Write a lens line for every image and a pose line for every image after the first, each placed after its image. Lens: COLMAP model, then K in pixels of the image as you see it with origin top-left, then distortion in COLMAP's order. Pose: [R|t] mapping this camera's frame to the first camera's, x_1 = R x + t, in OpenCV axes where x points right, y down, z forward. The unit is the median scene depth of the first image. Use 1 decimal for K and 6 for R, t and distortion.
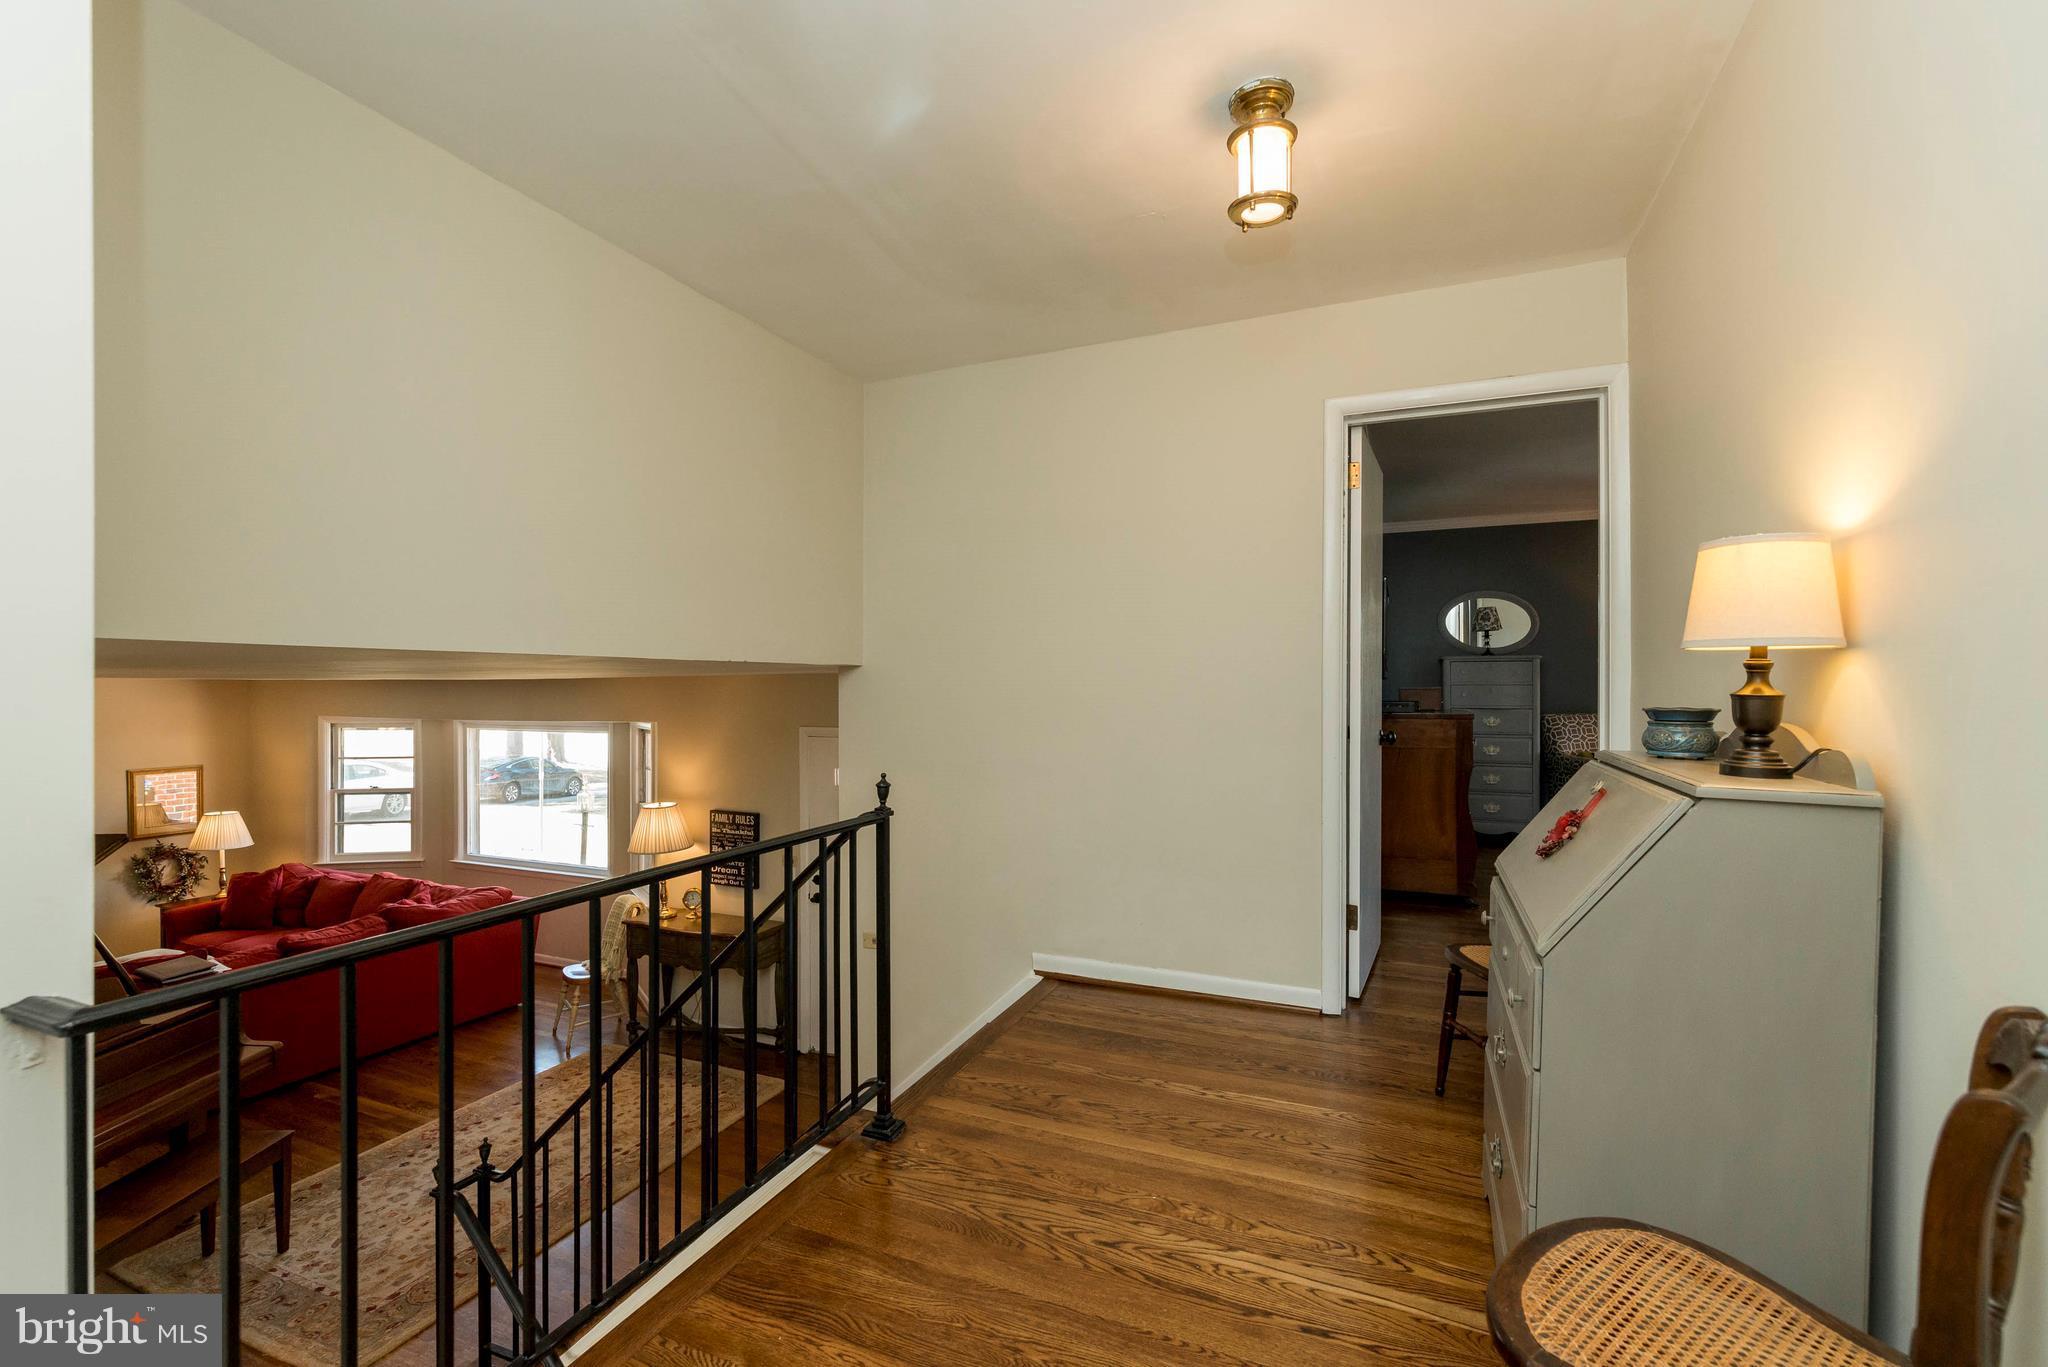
lens RADIAL K [[879.6, 0, 1021.1], [0, 879.6, 695.2], [0, 0, 1]] dist [0.008257, -0.001767]
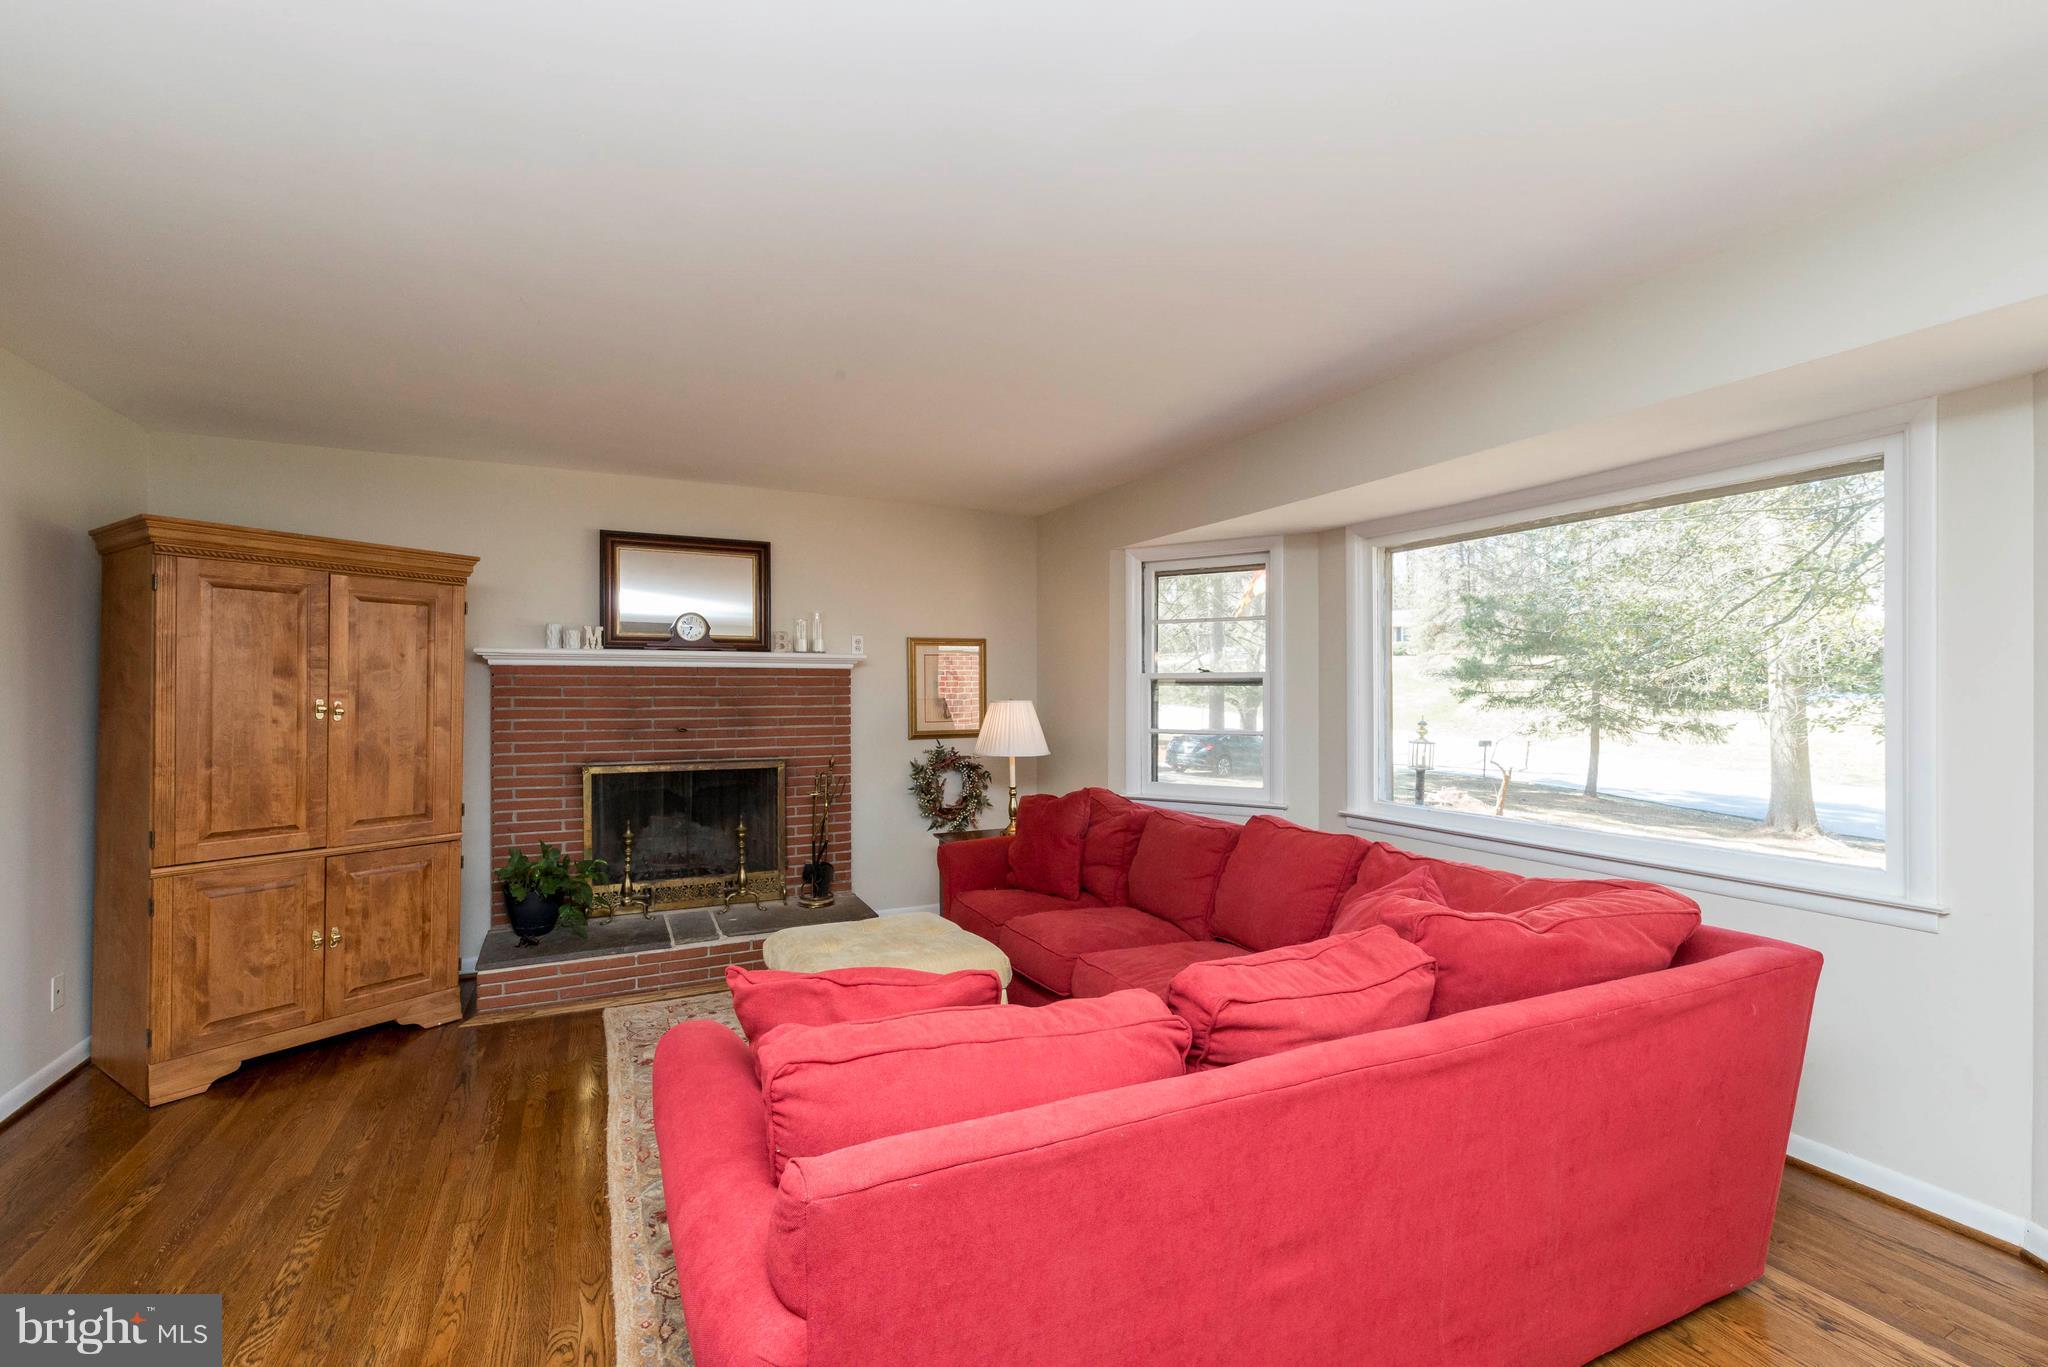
lens RADIAL K [[879.6, 0, 1011.7], [0, 879.6, 690.1], [0, 0, 1]] dist [0.008257, -0.001767]
pose [[0.769159, -0.004065, -0.639045, -0.487953], [0.007573, 0.999968, 0.002753, 0.121527], [0.639013, -0.006957, 0.769164, 0.502958]]
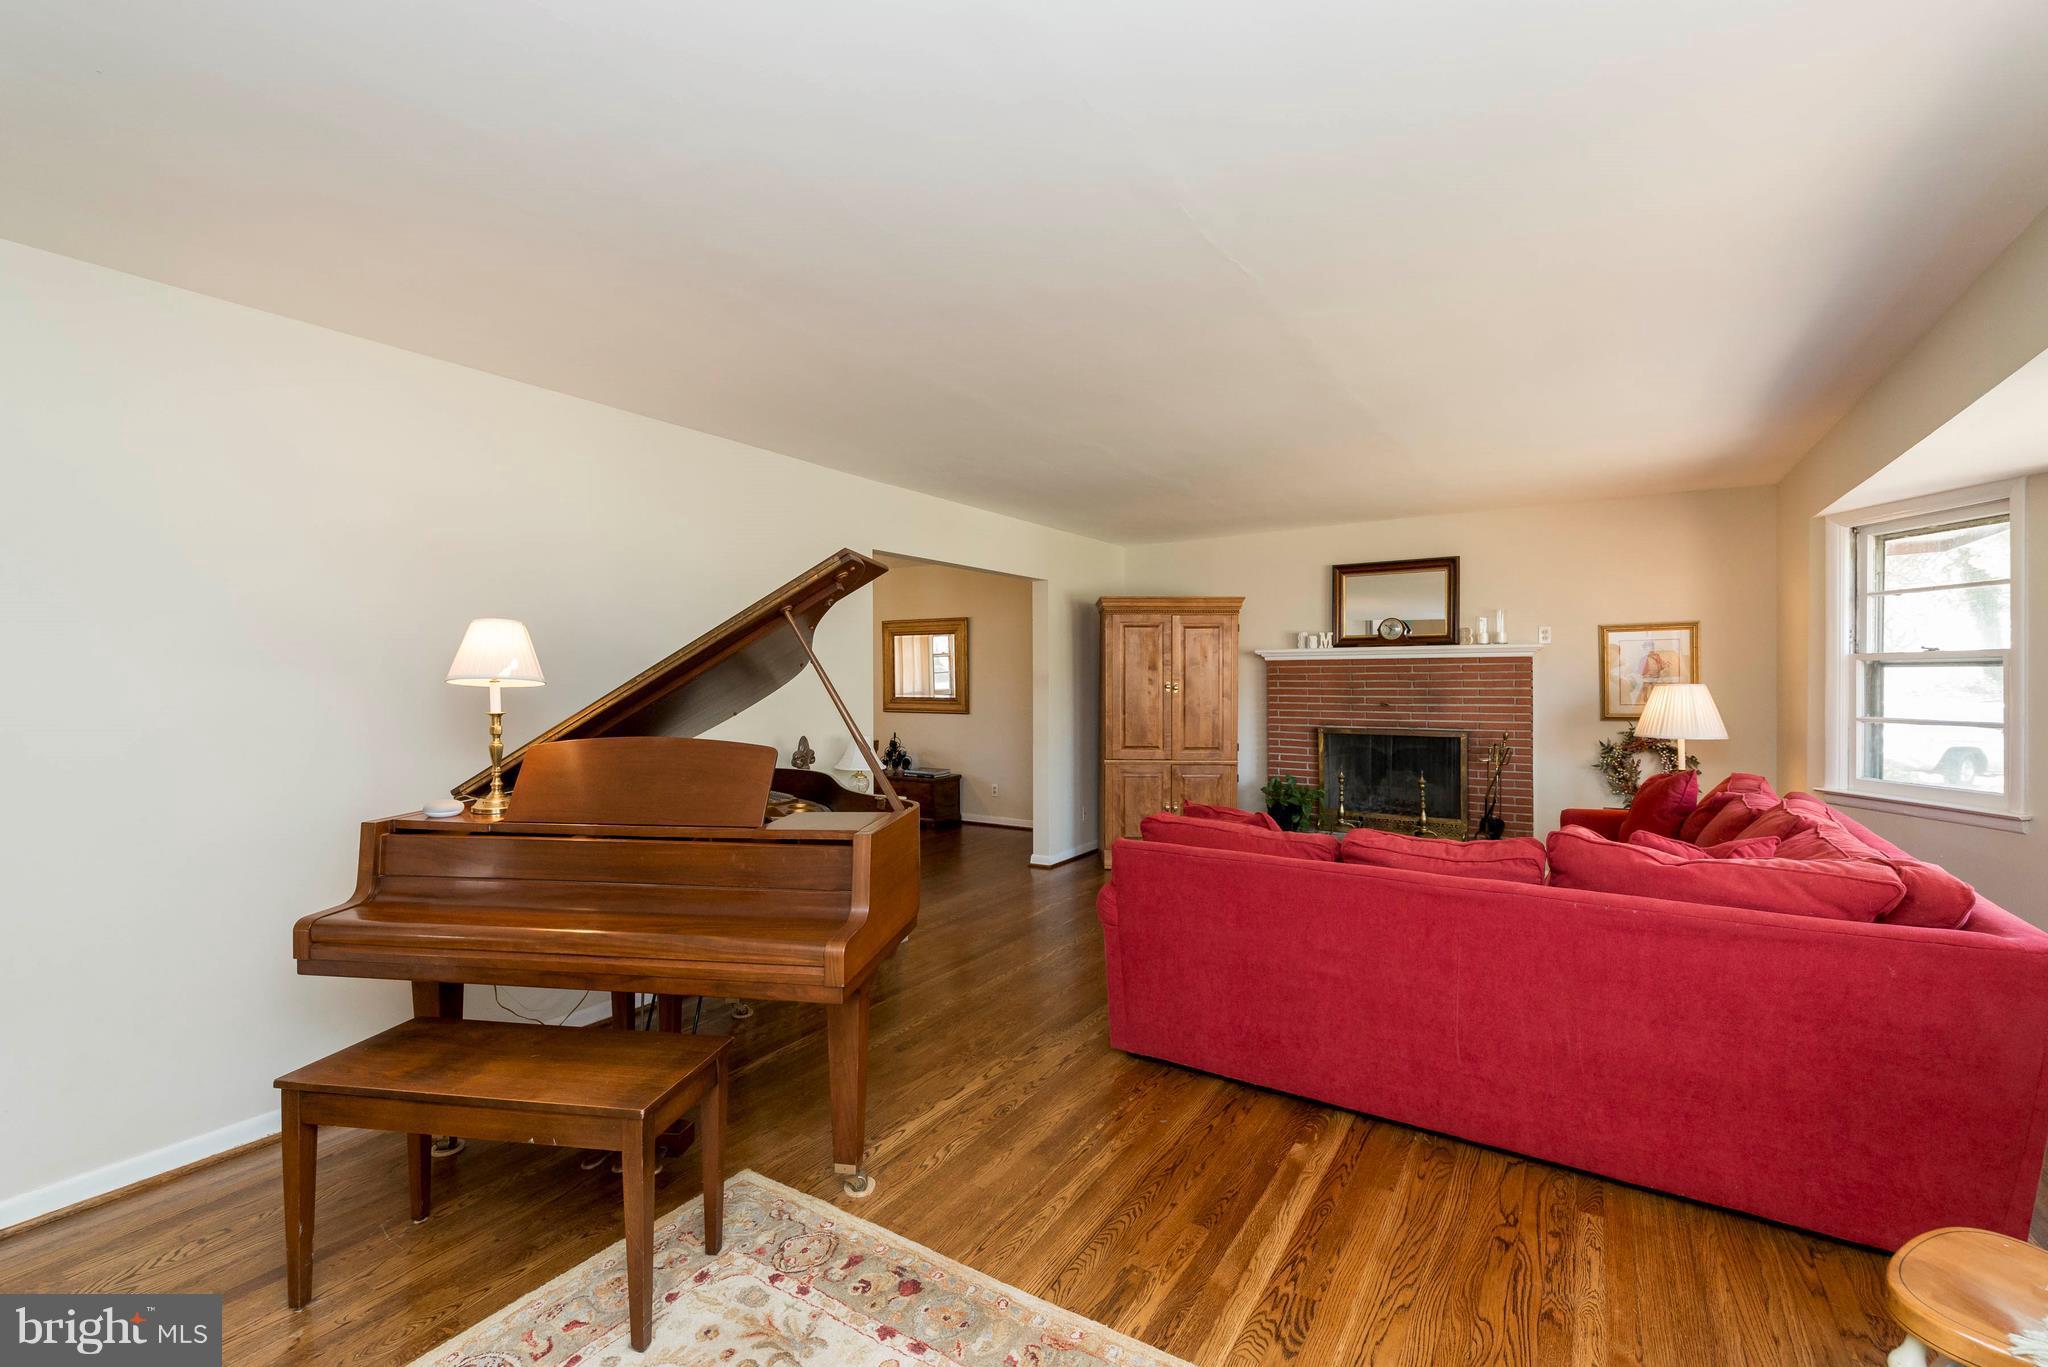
lens RADIAL K [[879.6, 0, 1022.2], [0, 879.6, 687.3], [0, 0, 1]] dist [0.008257, -0.001767]
pose [[-0.160583, 0.006301, -0.987002, -0.185176], [0.010381, 0.999935, 0.004694, 0.124895], [0.986968, -0.009492, -0.160638, 0.619664]]
